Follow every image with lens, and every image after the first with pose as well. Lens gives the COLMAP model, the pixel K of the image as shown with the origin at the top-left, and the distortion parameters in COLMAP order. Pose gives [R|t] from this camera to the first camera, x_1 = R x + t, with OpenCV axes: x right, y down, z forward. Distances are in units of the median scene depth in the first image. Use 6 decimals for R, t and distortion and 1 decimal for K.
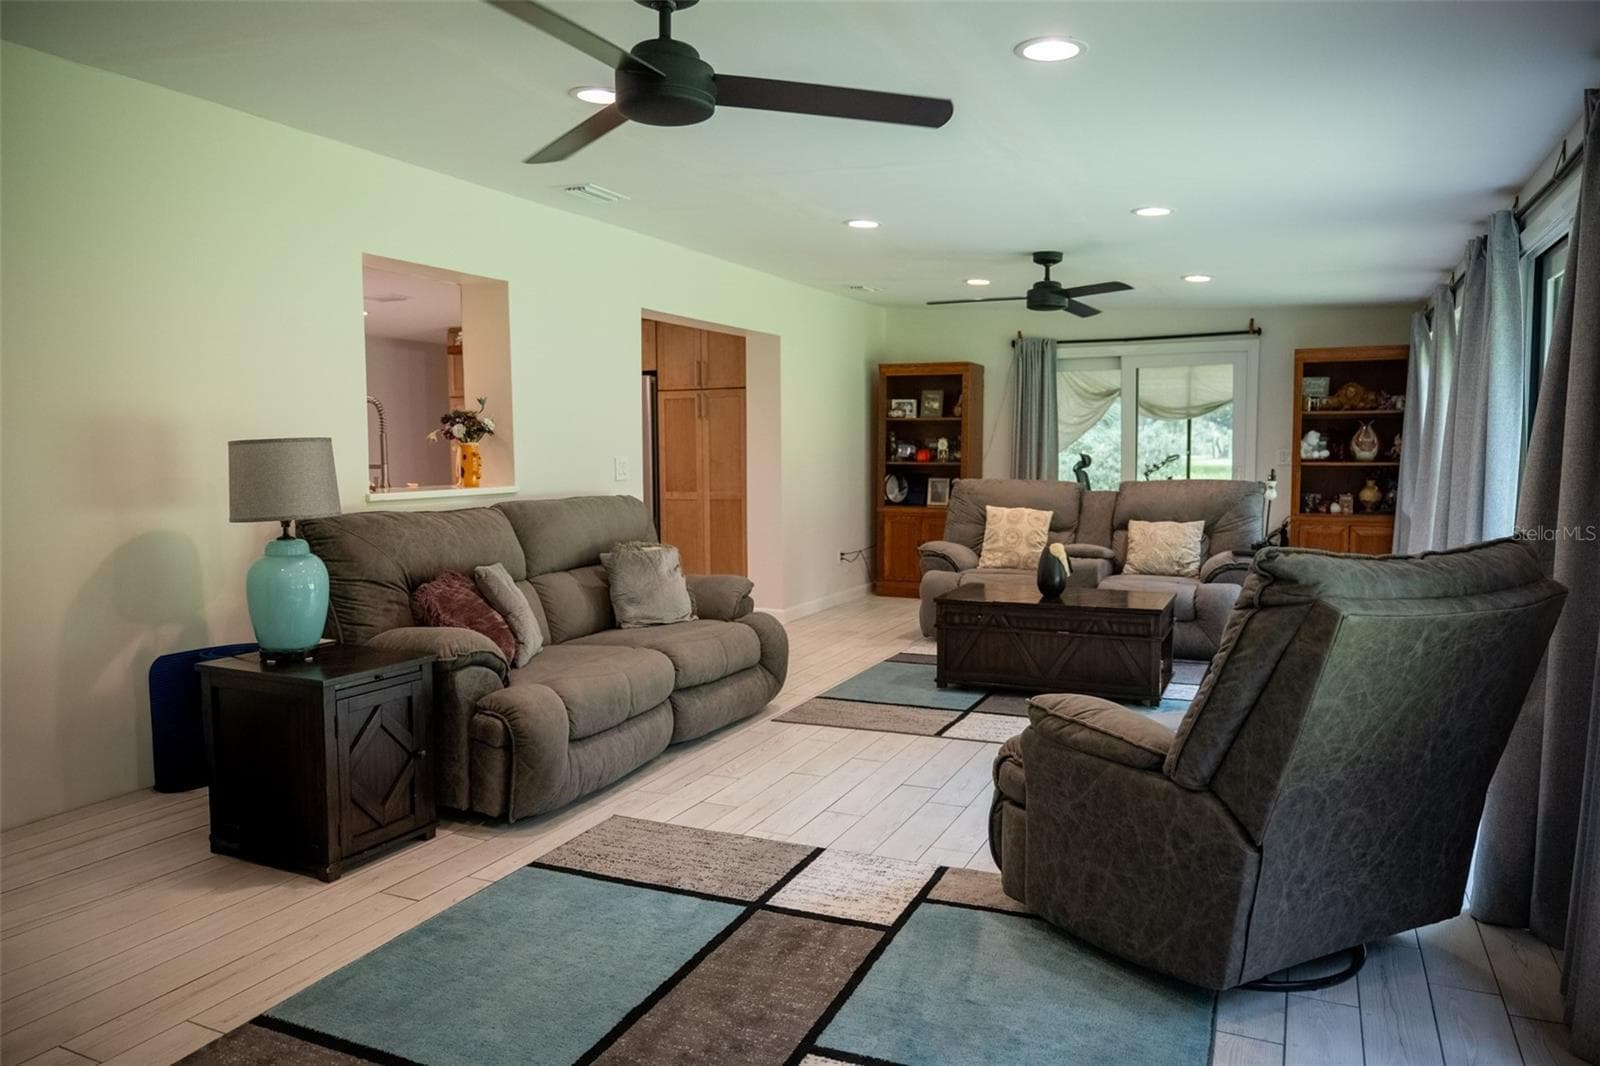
lens RADIAL K [[1099.4, 0, 800.0], [0, 1099.4, 533.0], [0, 0, 1]] dist [-0.002696, -0.001018]
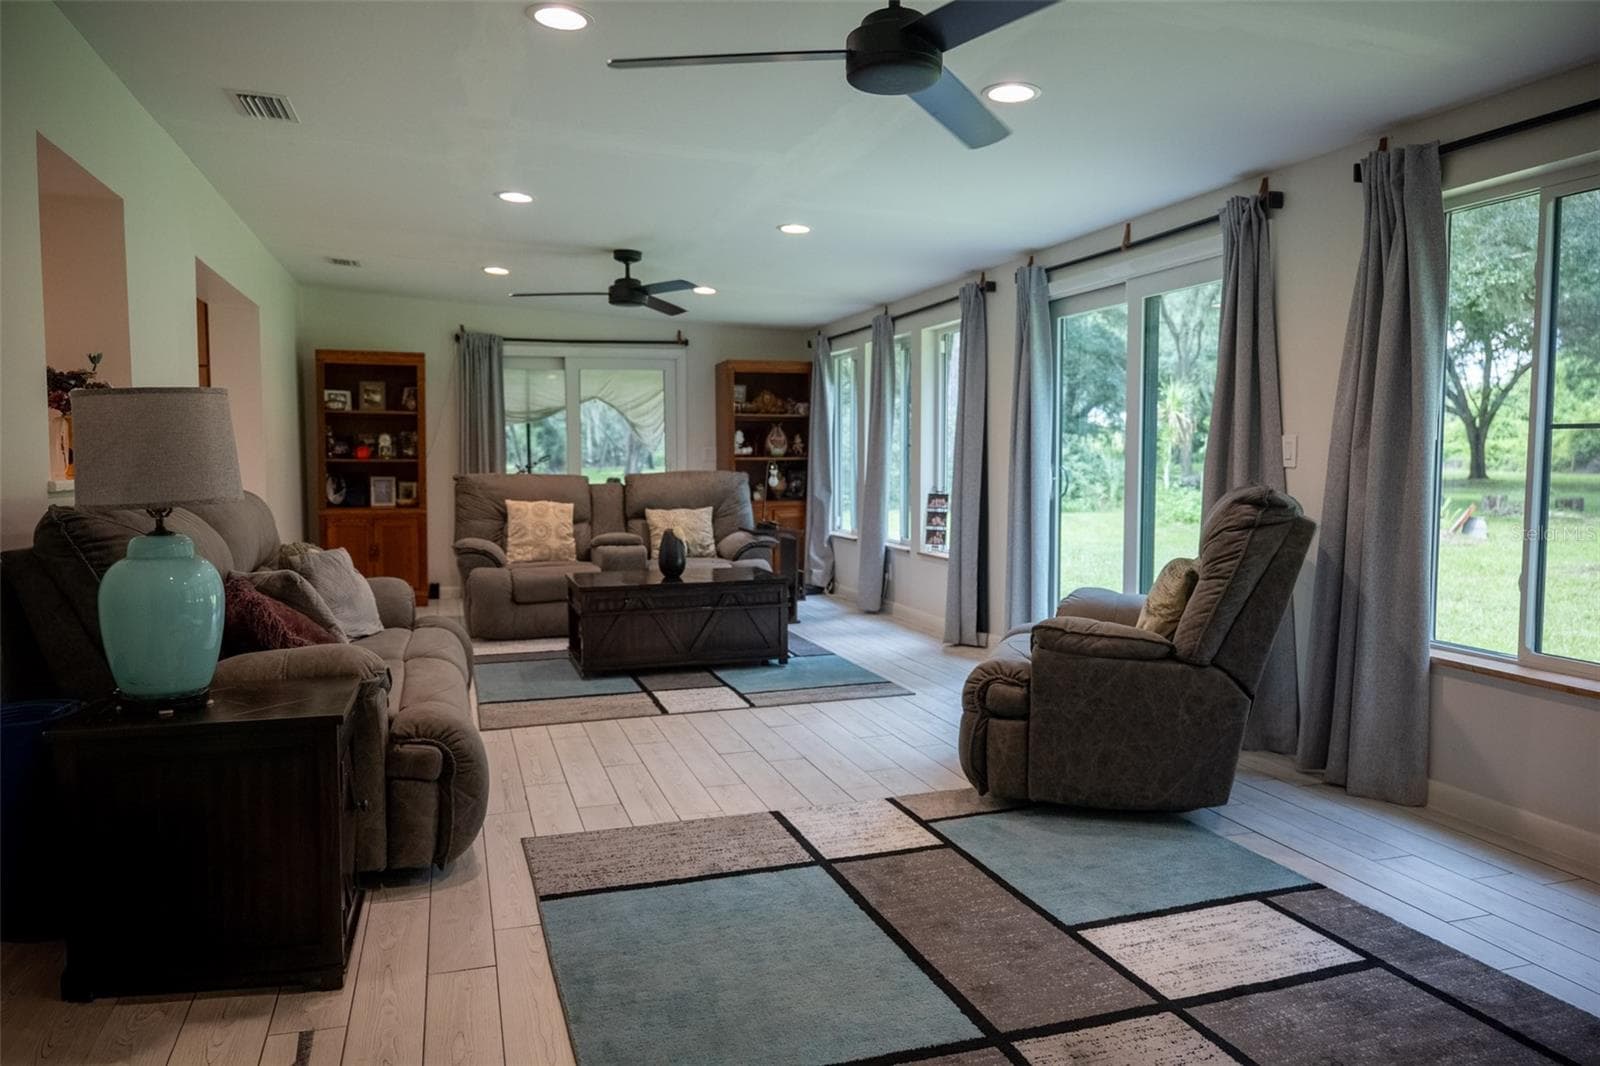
lens RADIAL K [[1099.4, 0, 800.0], [0, 1099.4, 533.0], [0, 0, 1]] dist [-0.002696, -0.001018]
pose [[0.737000, -0.044895, 0.674400, -0.397421], [0.052724, 0.998570, 0.008858, 0.012468], [-0.673833, 0.029029, 0.738313, 0.136362]]
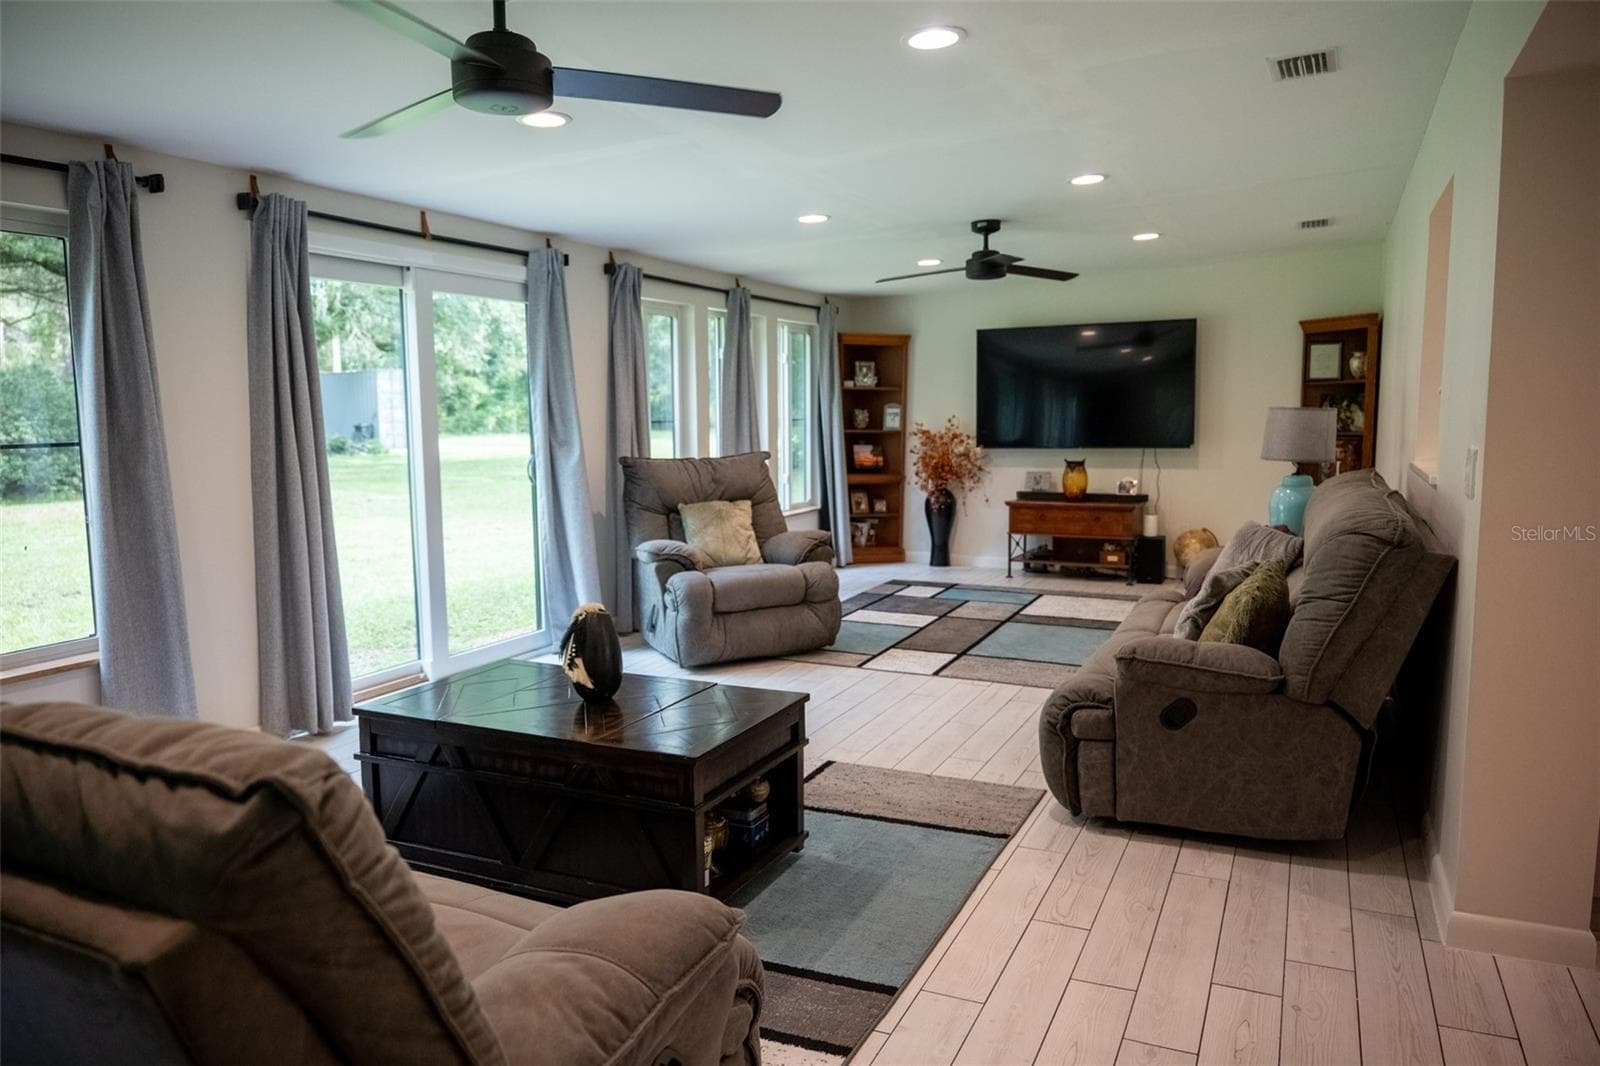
lens RADIAL K [[1099.4, 0, 800.0], [0, 1099.4, 533.0], [0, 0, 1]] dist [-0.002696, -0.001018]
pose [[-0.999871, 0.012194, 0.010414, 0.120645], [0.013968, 0.981269, 0.192138, -0.132966], [-0.007876, 0.192259, -0.981313, 1.551368]]
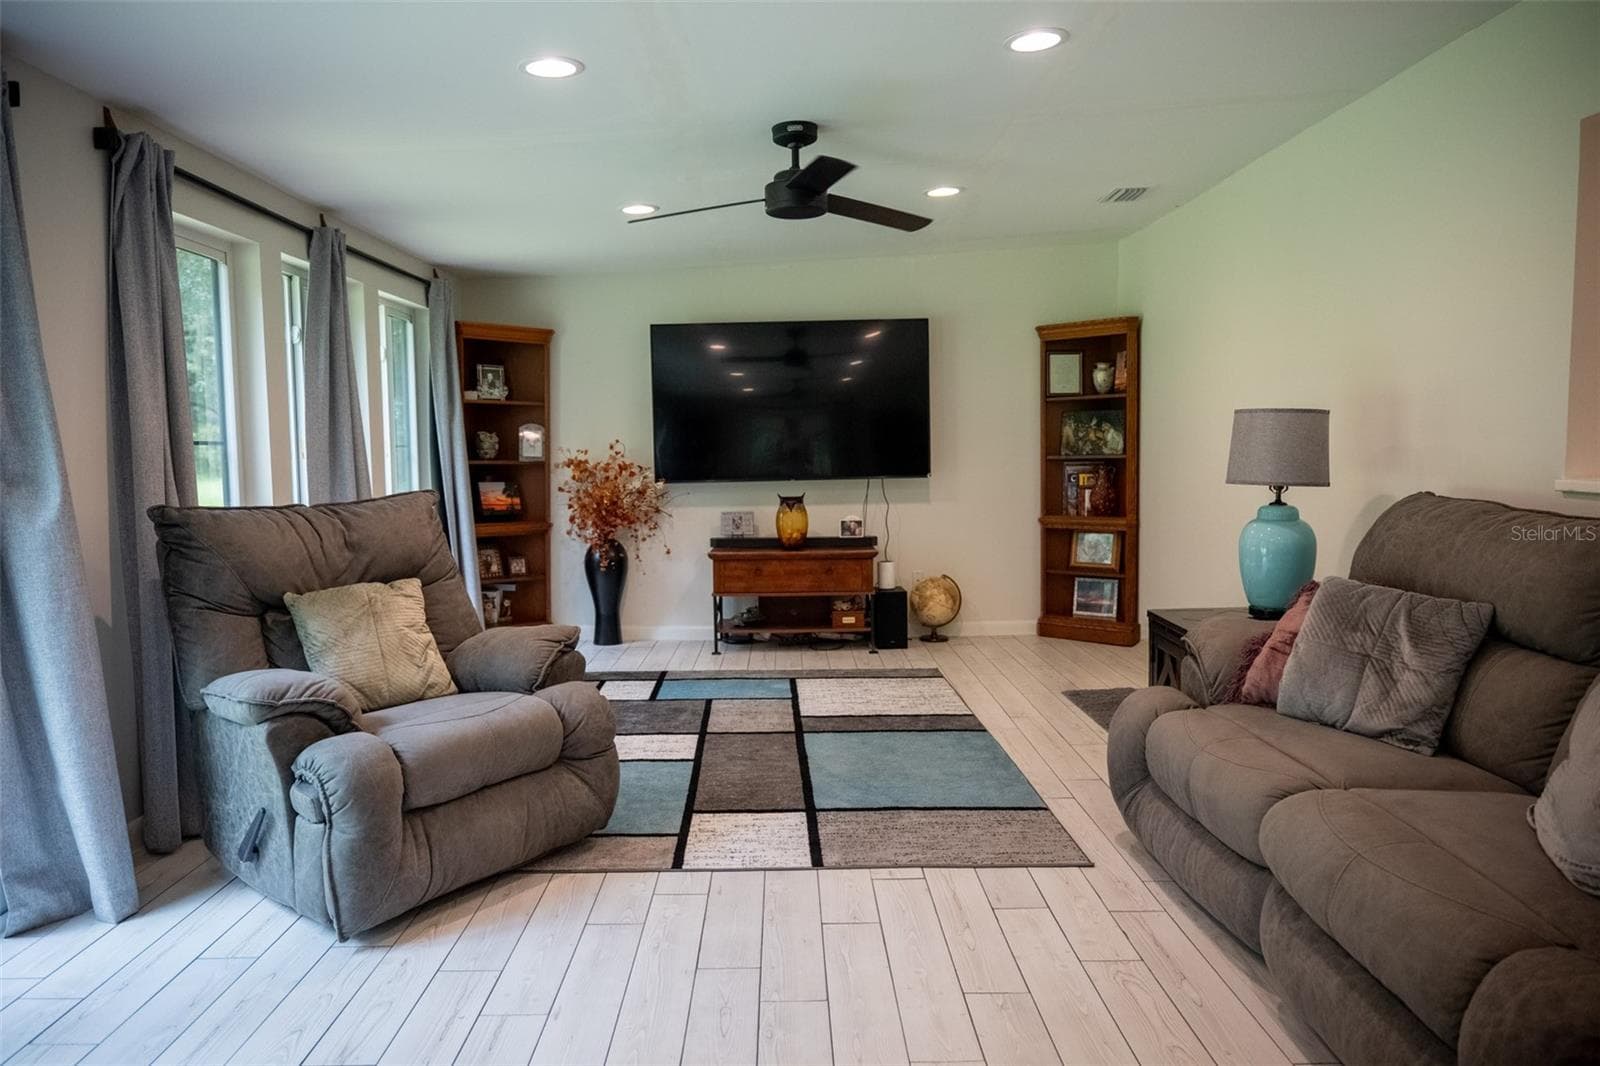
lens RADIAL K [[1099.4, 0, 800.0], [0, 1099.4, 533.0], [0, 0, 1]] dist [-0.002696, -0.001018]
pose [[-0.901588, 0.050591, -0.429627, 0.254020], [-0.018429, 0.987745, 0.154987, -0.077270], [0.432202, 0.147652, -0.889607, 1.092908]]
